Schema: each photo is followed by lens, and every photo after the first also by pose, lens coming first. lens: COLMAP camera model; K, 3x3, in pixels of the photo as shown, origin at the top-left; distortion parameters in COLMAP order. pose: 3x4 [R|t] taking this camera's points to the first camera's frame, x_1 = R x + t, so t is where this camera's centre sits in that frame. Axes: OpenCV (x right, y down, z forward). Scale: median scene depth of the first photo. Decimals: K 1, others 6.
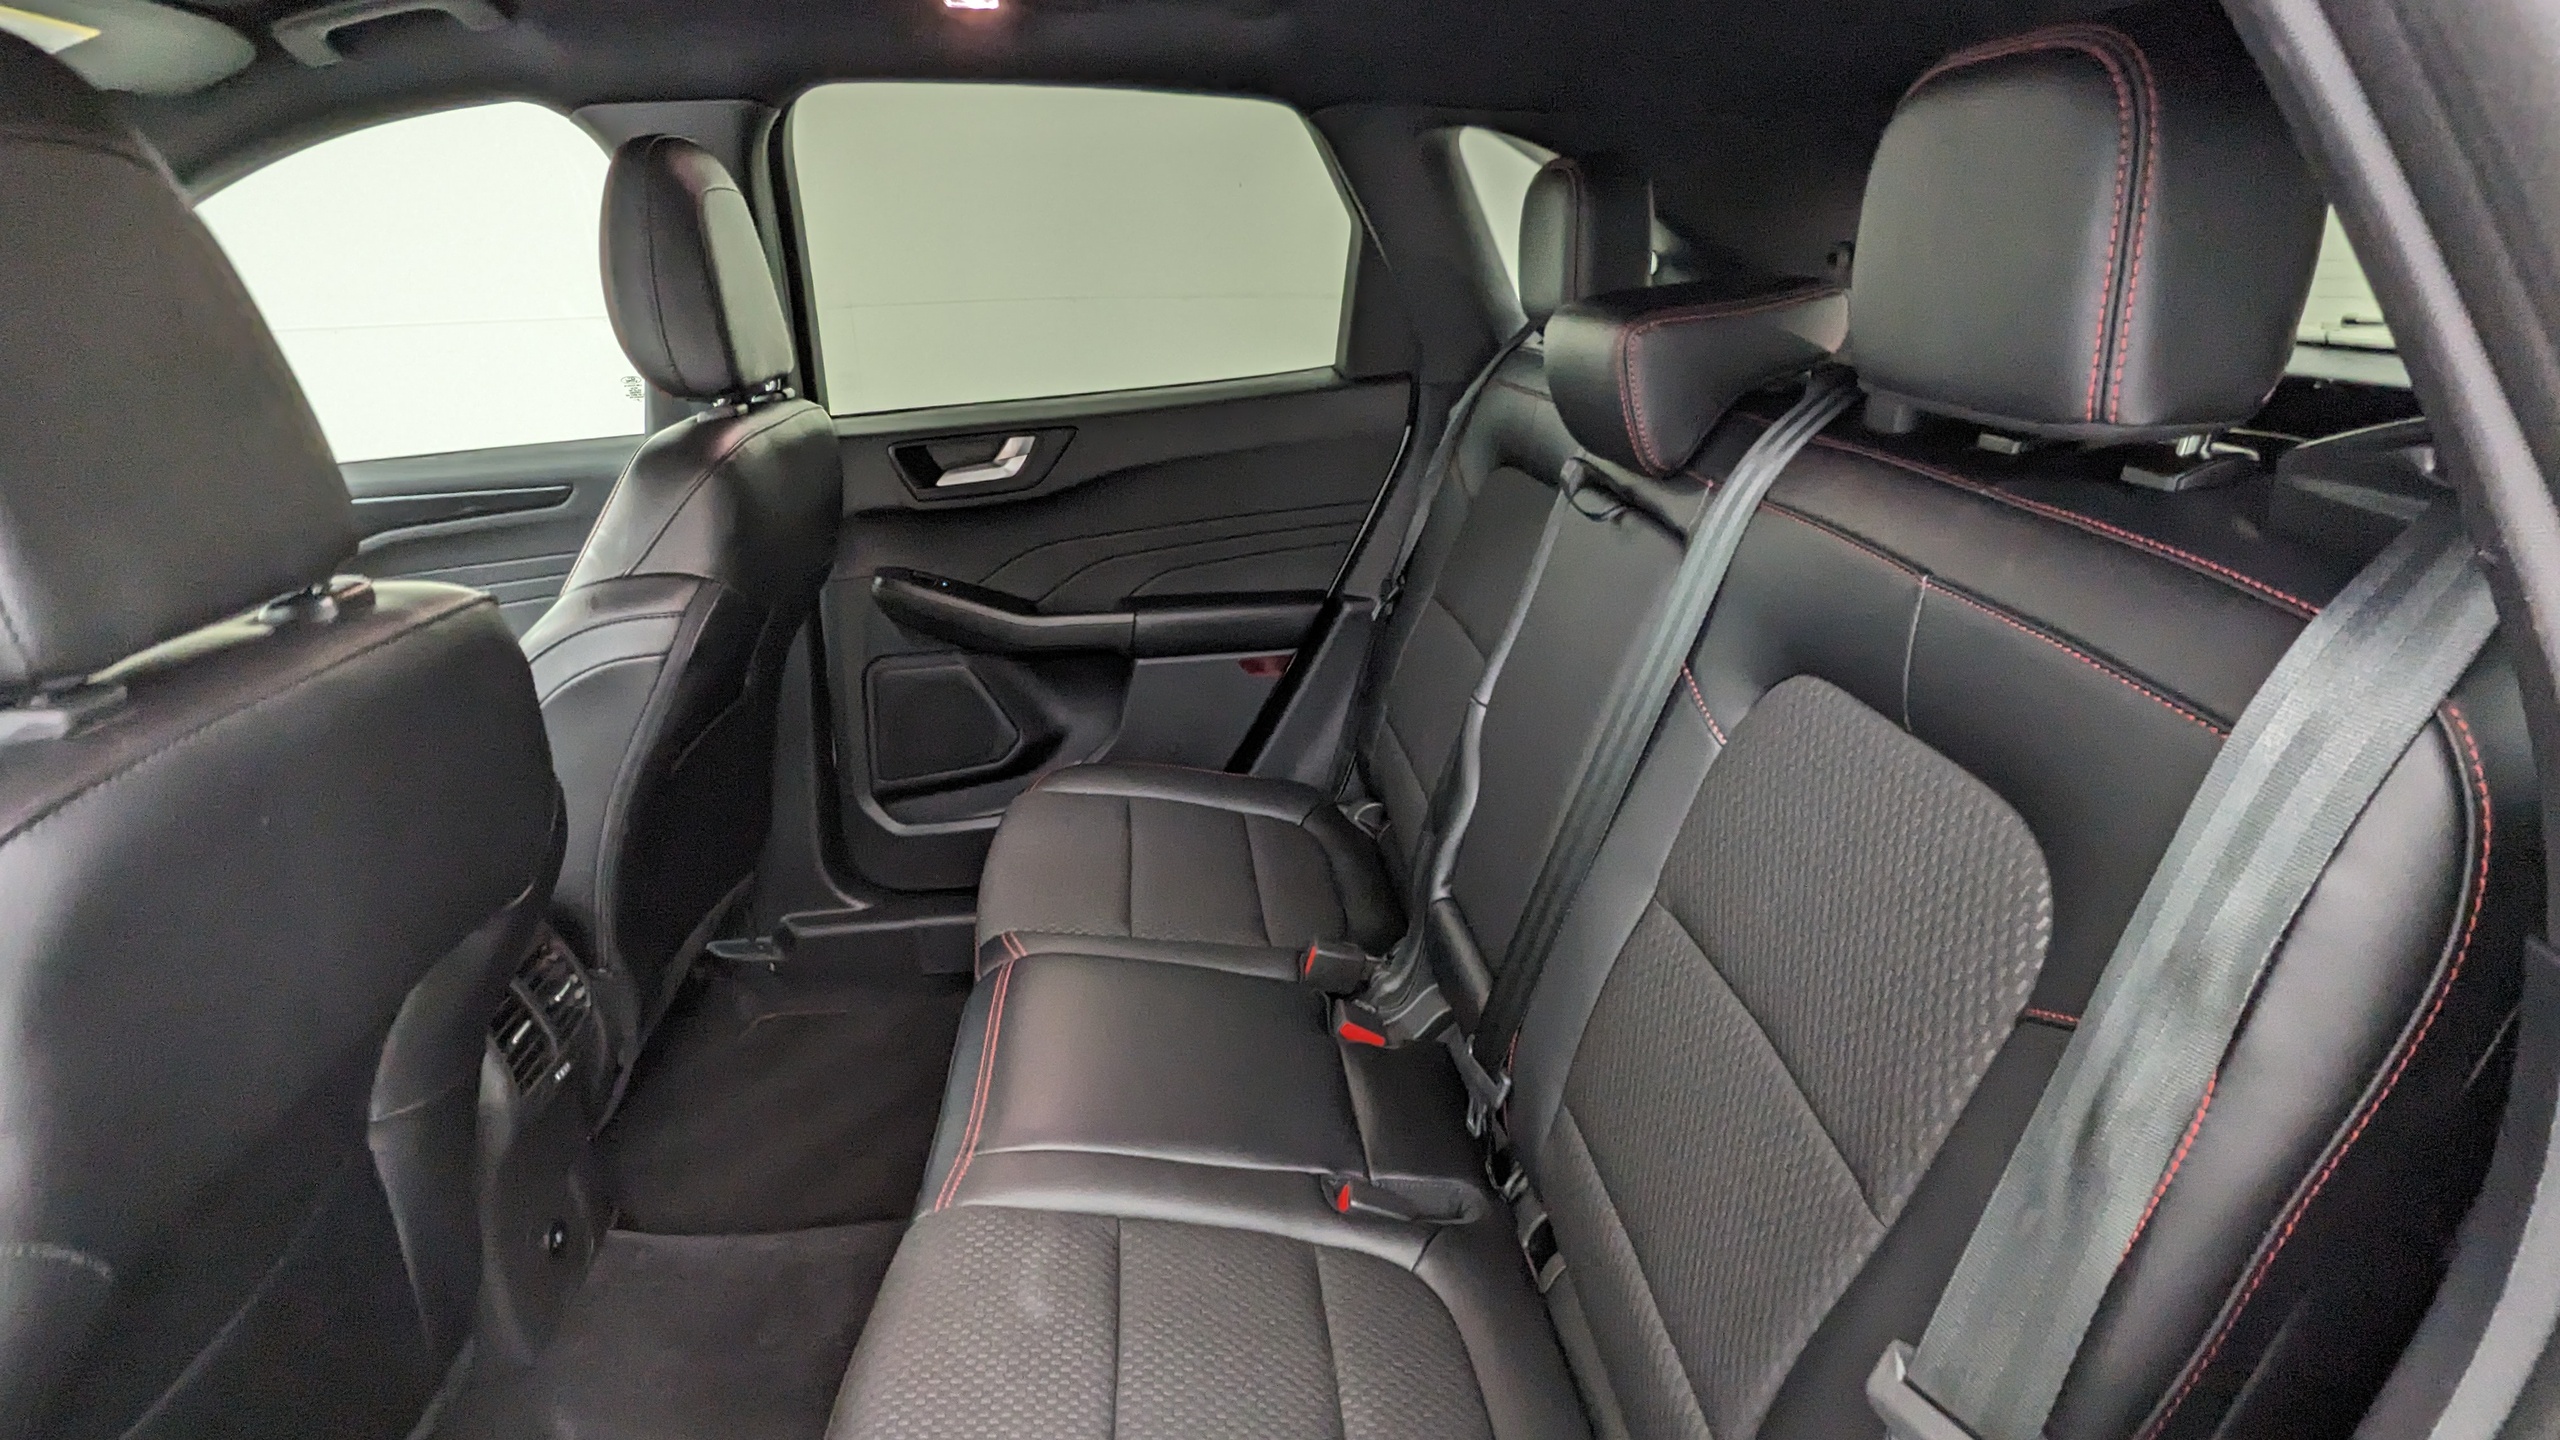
lens RADIAL K [[1235.6, 0, 1283.4], [0, 1235.6, 726.7], [0, 0, 1]] dist [-0.003336, -0.001256]
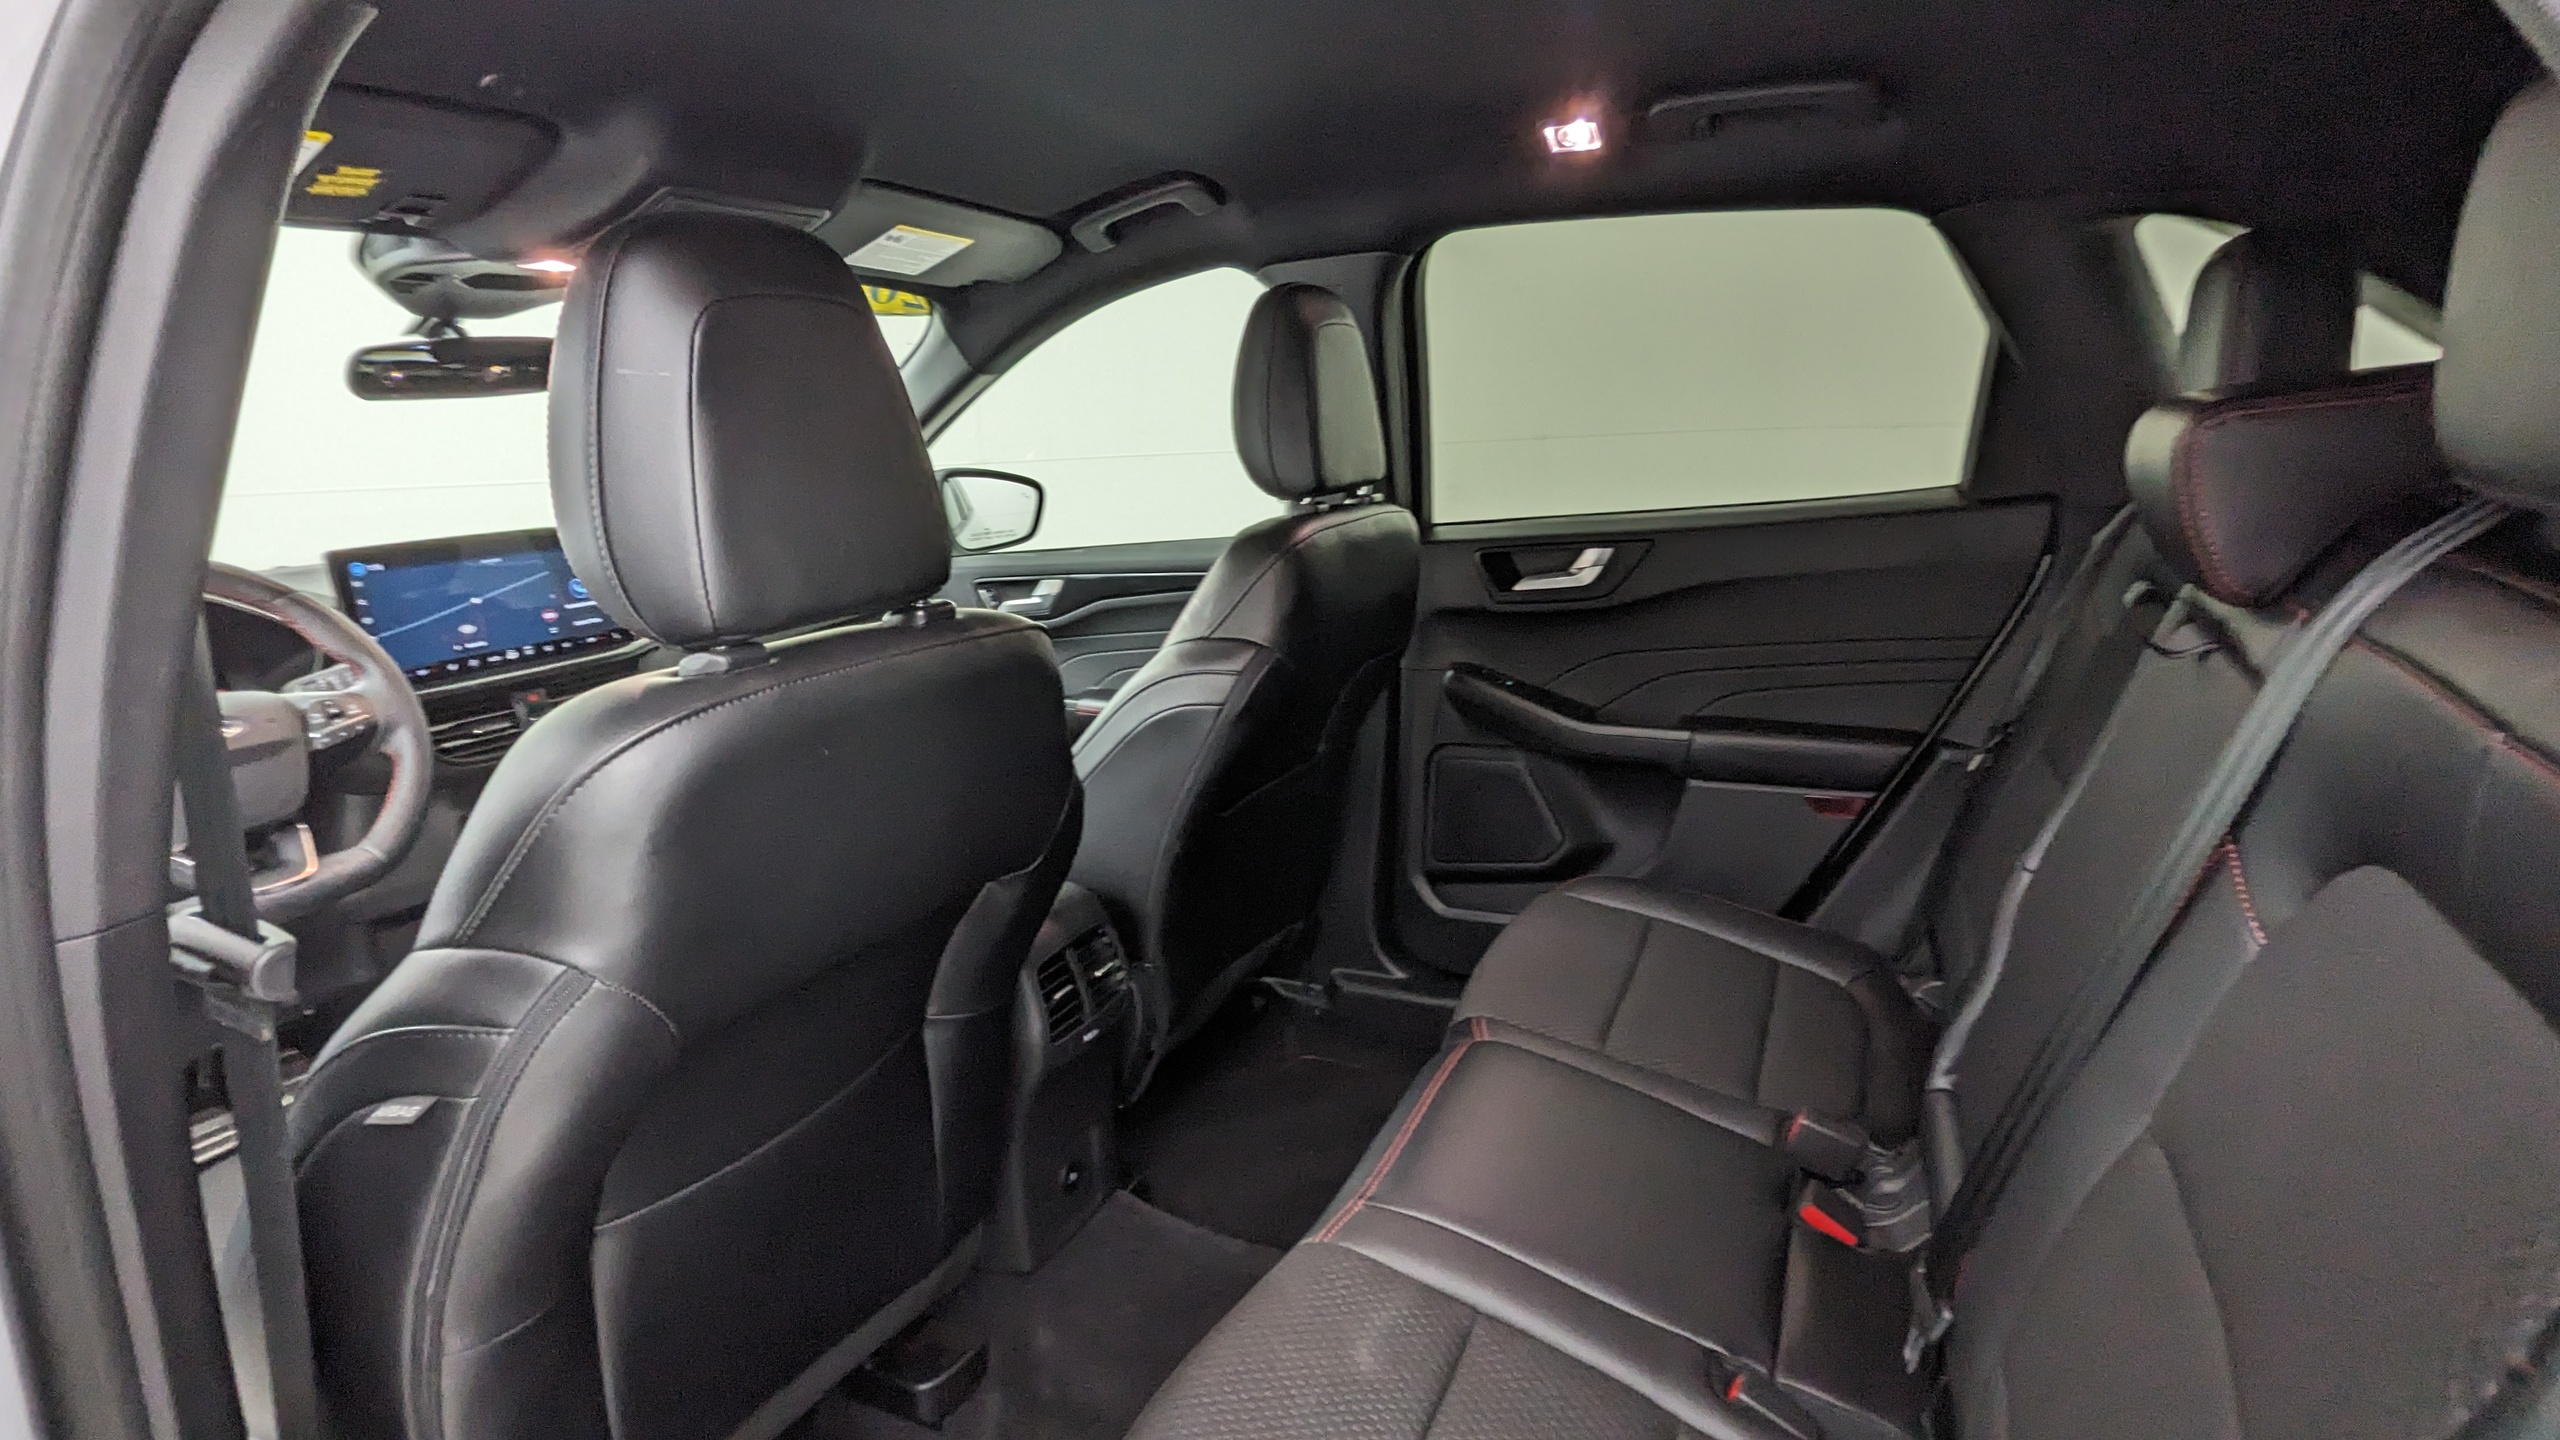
lens RADIAL K [[1235.6, 0, 1283.4], [0, 1235.6, 726.7], [0, 0, 1]] dist [-0.003336, -0.001256]
pose [[0.848825, 0.114156, -0.516202, 0.135621], [-0.166577, 0.984425, -0.056212, 0.015274], [0.501745, 0.133702, 0.854620, 0.016329]]
